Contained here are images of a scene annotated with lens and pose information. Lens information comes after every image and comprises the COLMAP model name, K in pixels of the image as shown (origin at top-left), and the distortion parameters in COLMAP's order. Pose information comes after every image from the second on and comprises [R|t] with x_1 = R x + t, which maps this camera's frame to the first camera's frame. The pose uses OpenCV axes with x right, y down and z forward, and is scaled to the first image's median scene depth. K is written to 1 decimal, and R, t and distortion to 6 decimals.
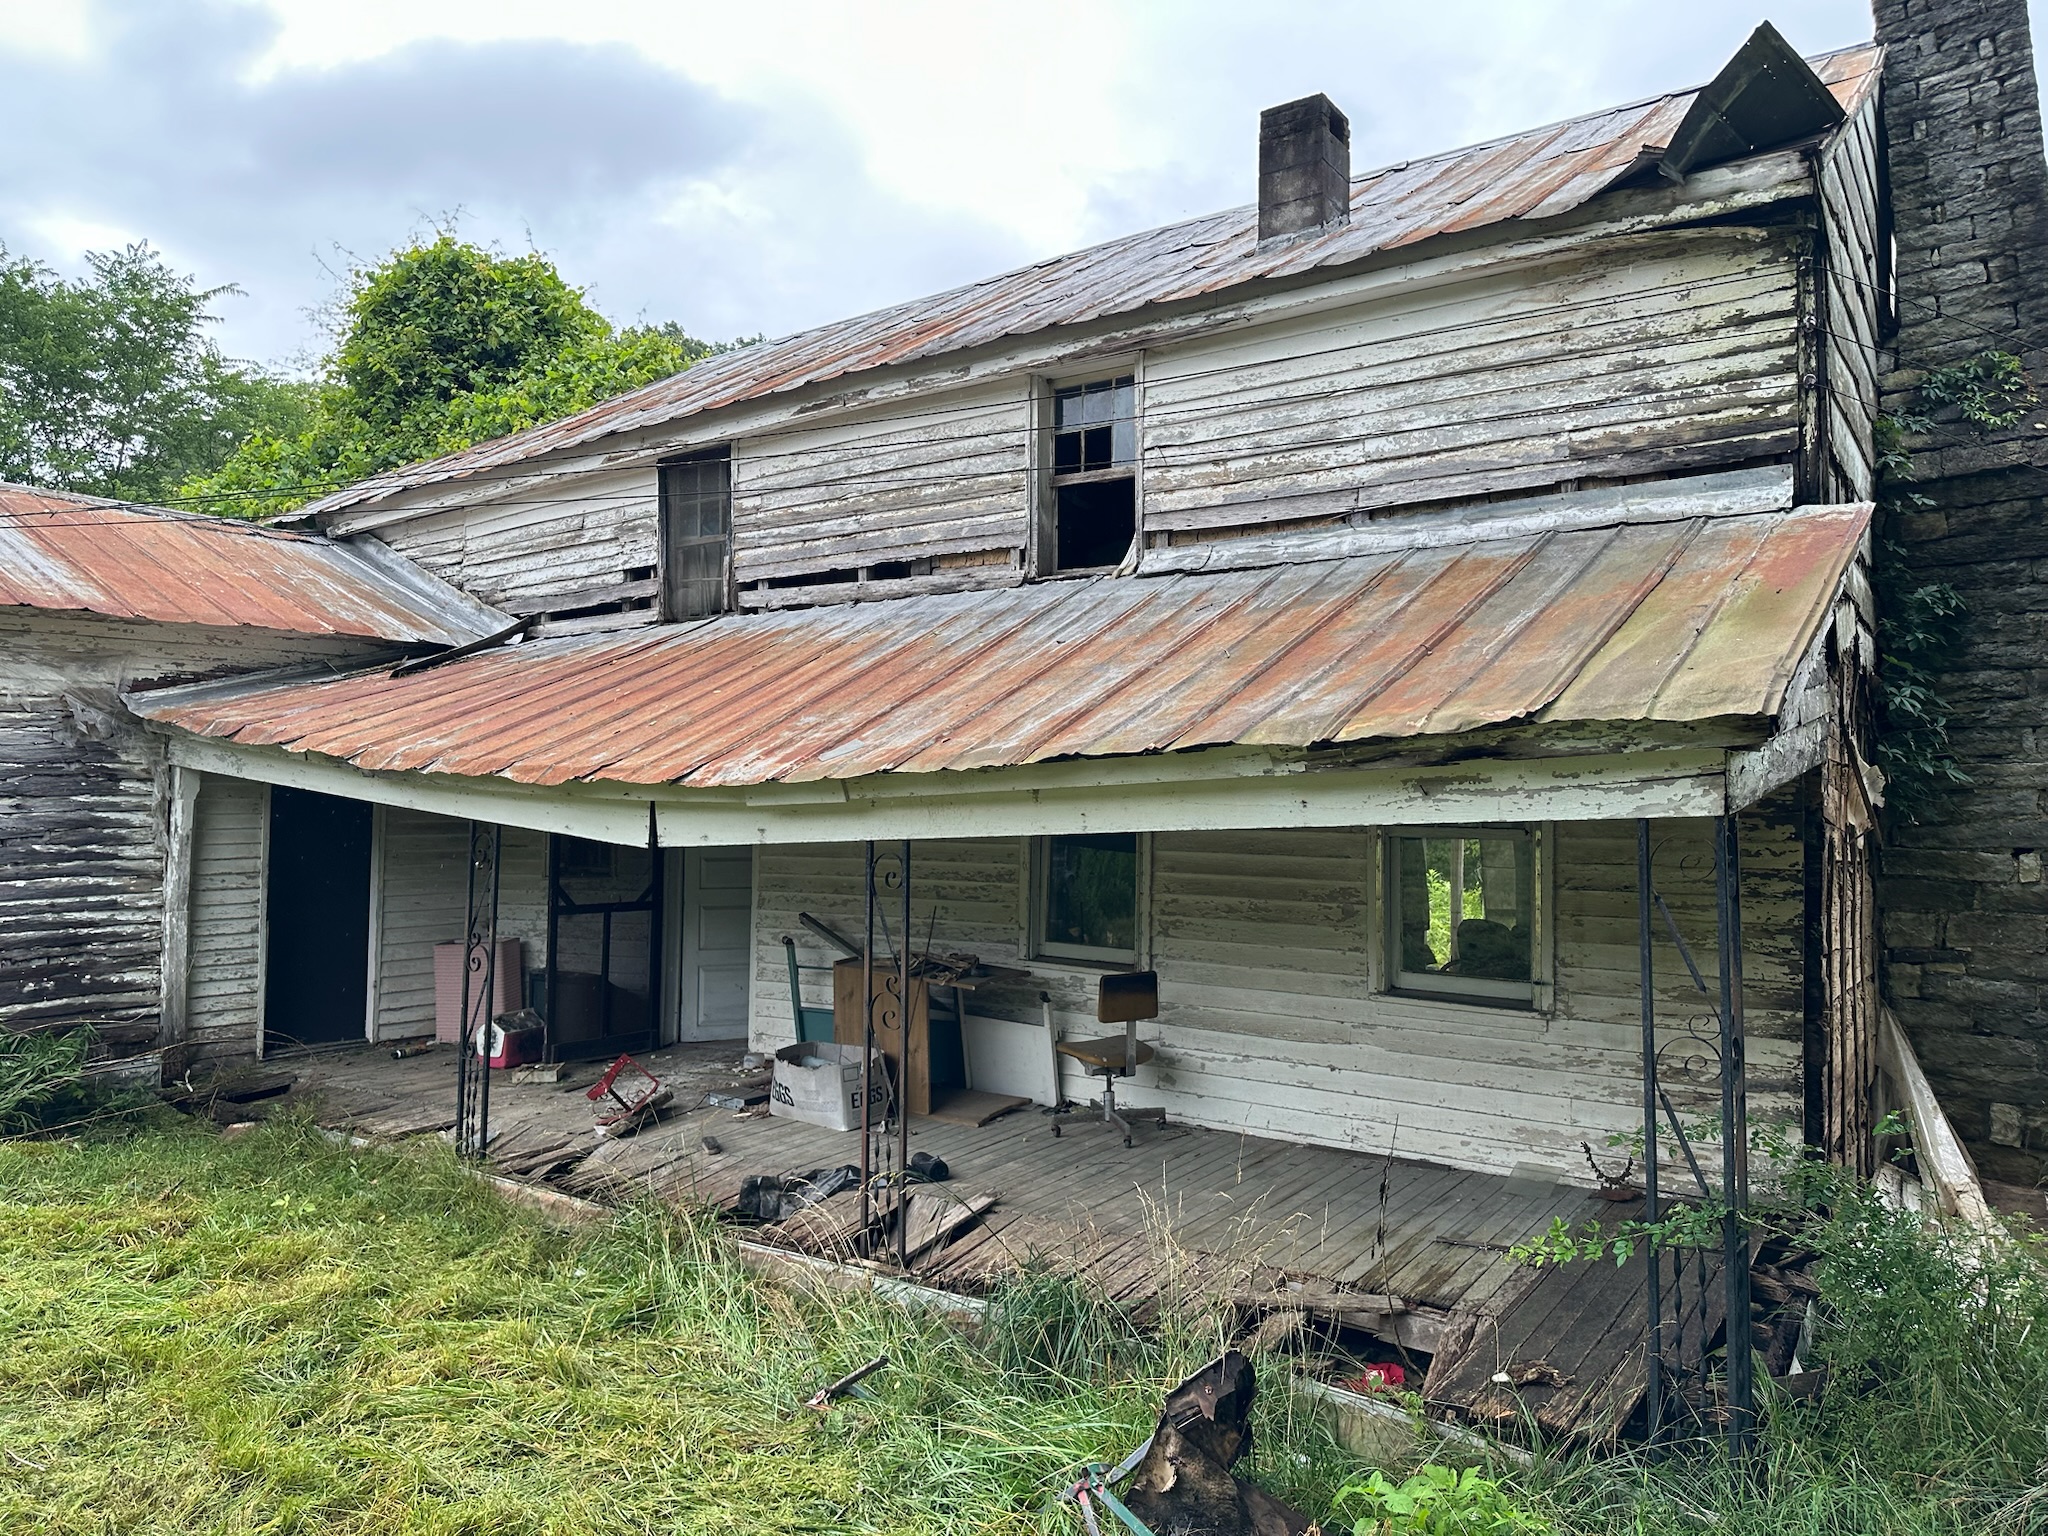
lens RADIAL K [[1420.1, 0, 1026.7], [0, 1420.1, 762.7], [0, 0, 1]] dist [0.010526, 0.001632]
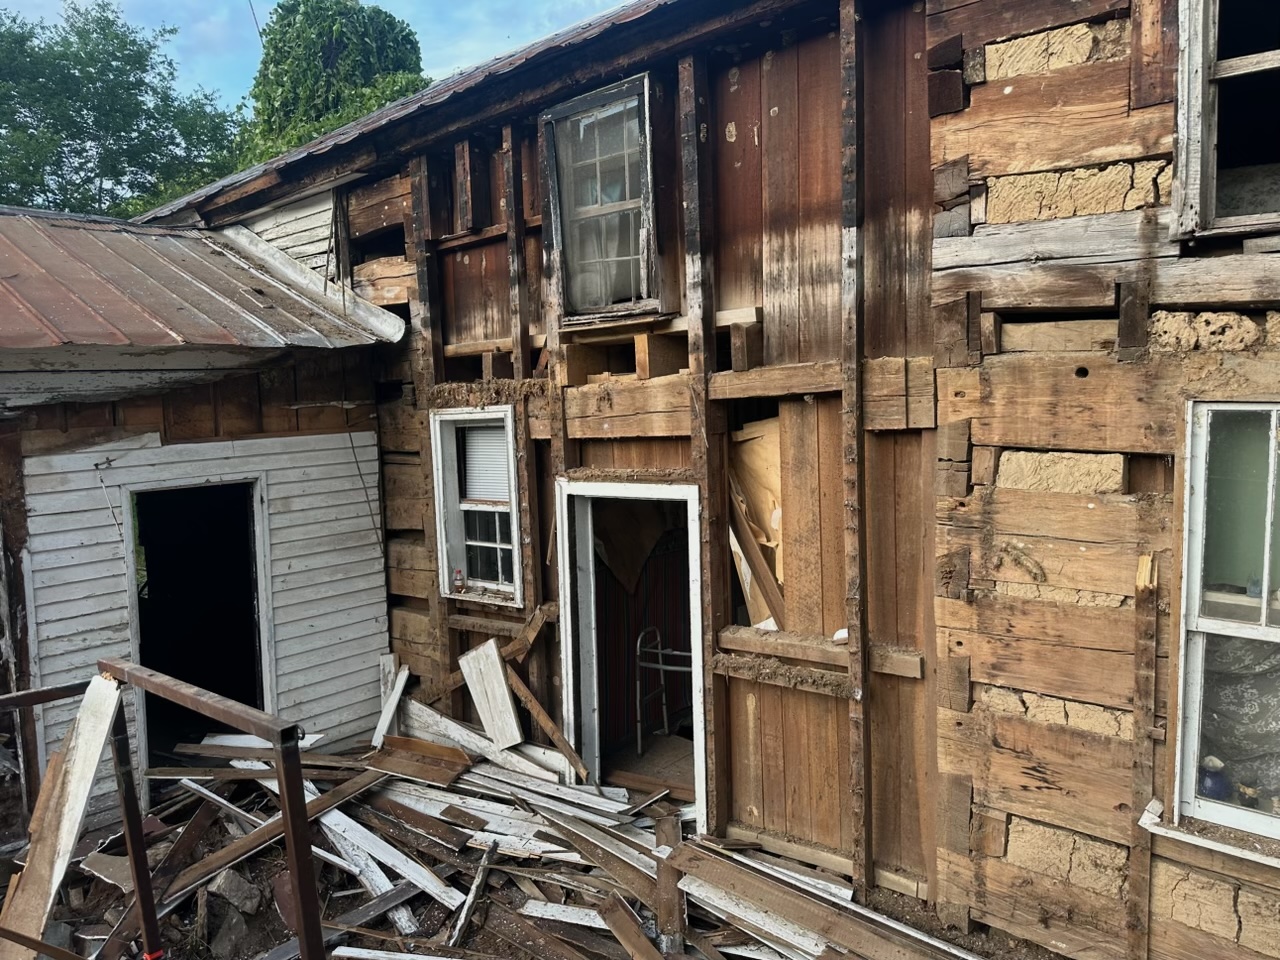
lens RADIAL K [[887.5, 0, 639.9], [0, 887.5, 479.6], [0, 0, 1]] dist [0.010526, 0.001632]
pose [[0.993863, -0.021824, -0.108446, -0.136416], [0.036713, 0.989854, 0.137260, -0.065018], [0.104350, -0.140399, 0.984581, 0.427585]]
